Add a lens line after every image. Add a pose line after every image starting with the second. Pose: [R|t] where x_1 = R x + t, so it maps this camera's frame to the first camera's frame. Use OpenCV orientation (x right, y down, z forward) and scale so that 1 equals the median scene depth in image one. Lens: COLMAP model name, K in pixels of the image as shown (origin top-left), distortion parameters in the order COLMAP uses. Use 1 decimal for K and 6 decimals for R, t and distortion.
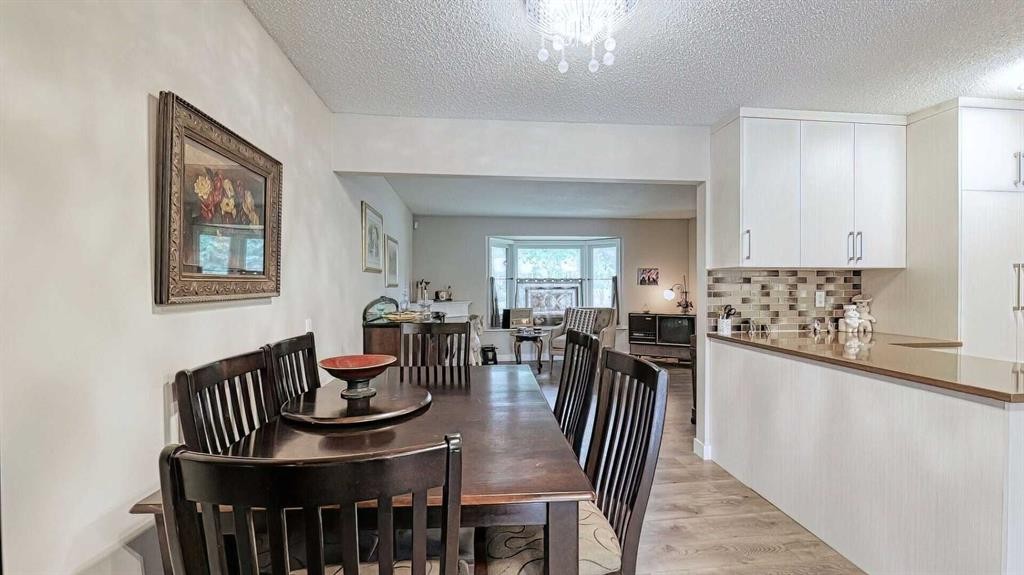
lens RADIAL K [[417.2, 0, 510.3], [0, 417.2, 289.3], [0, 0, 1]] dist [-0.011490, 0.000113]
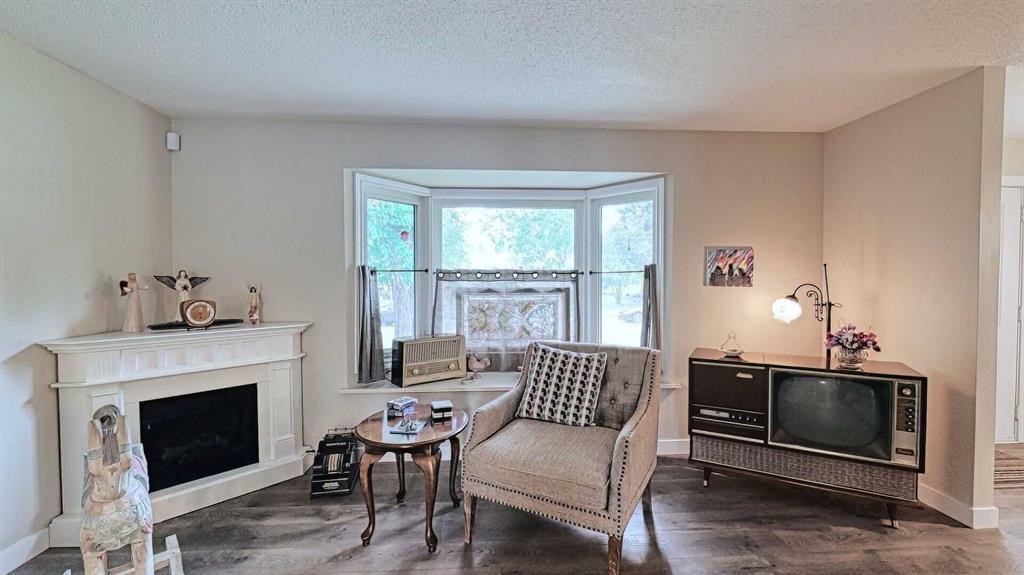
lens RADIAL K [[417.2, 0, 510.3], [0, 417.2, 289.3], [0, 0, 1]] dist [-0.011490, 0.000113]
pose [[0.999196, 0.003468, -0.039931, 0.284842], [-0.002988, 0.999923, 0.012066, -0.025059], [0.039970, -0.011937, 0.999130, 1.307820]]
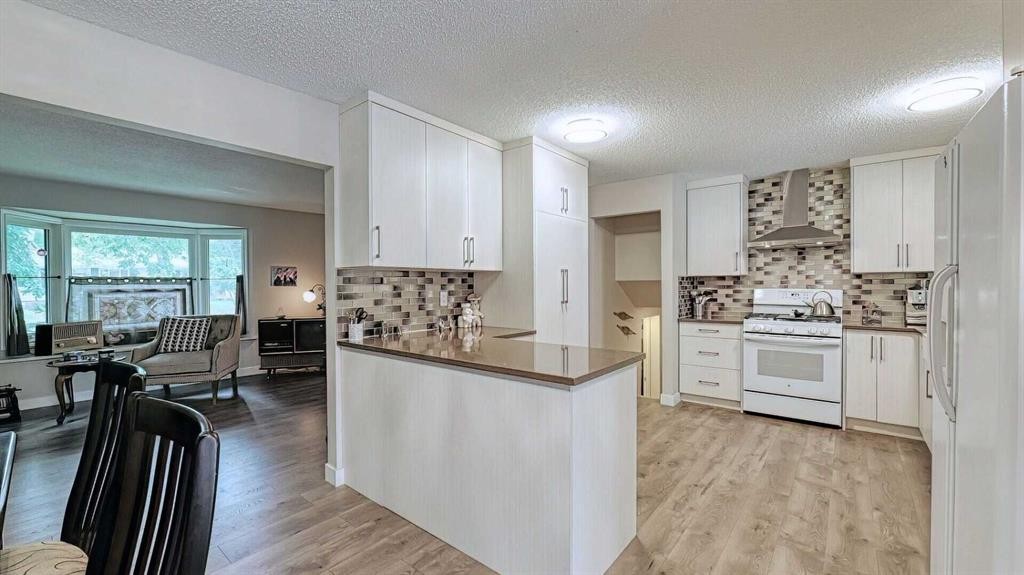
lens RADIAL K [[417.2, 0, 510.3], [0, 417.2, 289.3], [0, 0, 1]] dist [-0.011490, 0.000113]
pose [[0.703504, -0.010199, 0.710619, 0.106115], [0.010898, 0.999934, 0.003563, -0.002414], [-0.710608, 0.005238, 0.703569, 0.123858]]
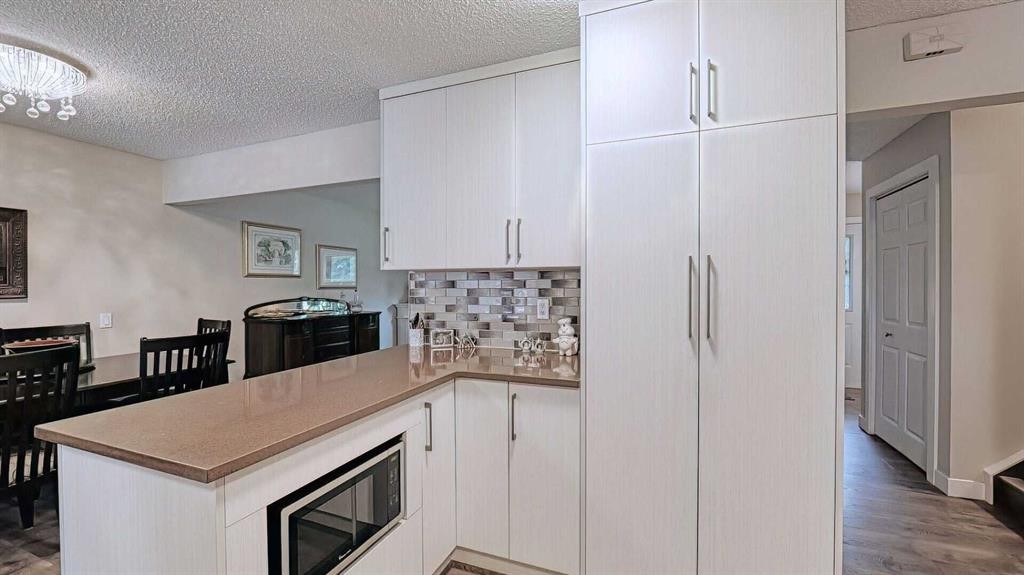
lens RADIAL K [[417.2, 0, 510.3], [0, 417.2, 289.3], [0, 0, 1]] dist [-0.011490, 0.000113]
pose [[0.885461, 0.003561, -0.464701, 1.053541], [-0.002646, 0.999993, 0.002622, -0.014007], [0.464707, -0.001092, 0.885464, 0.297931]]
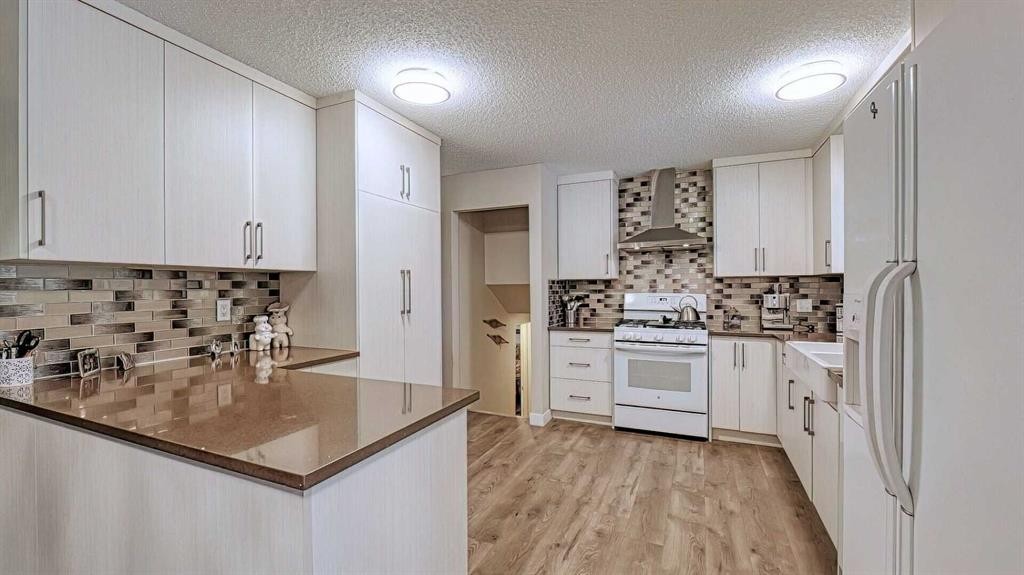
lens RADIAL K [[417.2, 0, 510.3], [0, 417.2, 289.3], [0, 0, 1]] dist [-0.011490, 0.000113]
pose [[0.497676, -0.005254, 0.867347, 0.359158], [0.013605, 0.999906, -0.001749, -0.005681], [-0.867256, 0.012671, 0.497701, 0.183015]]
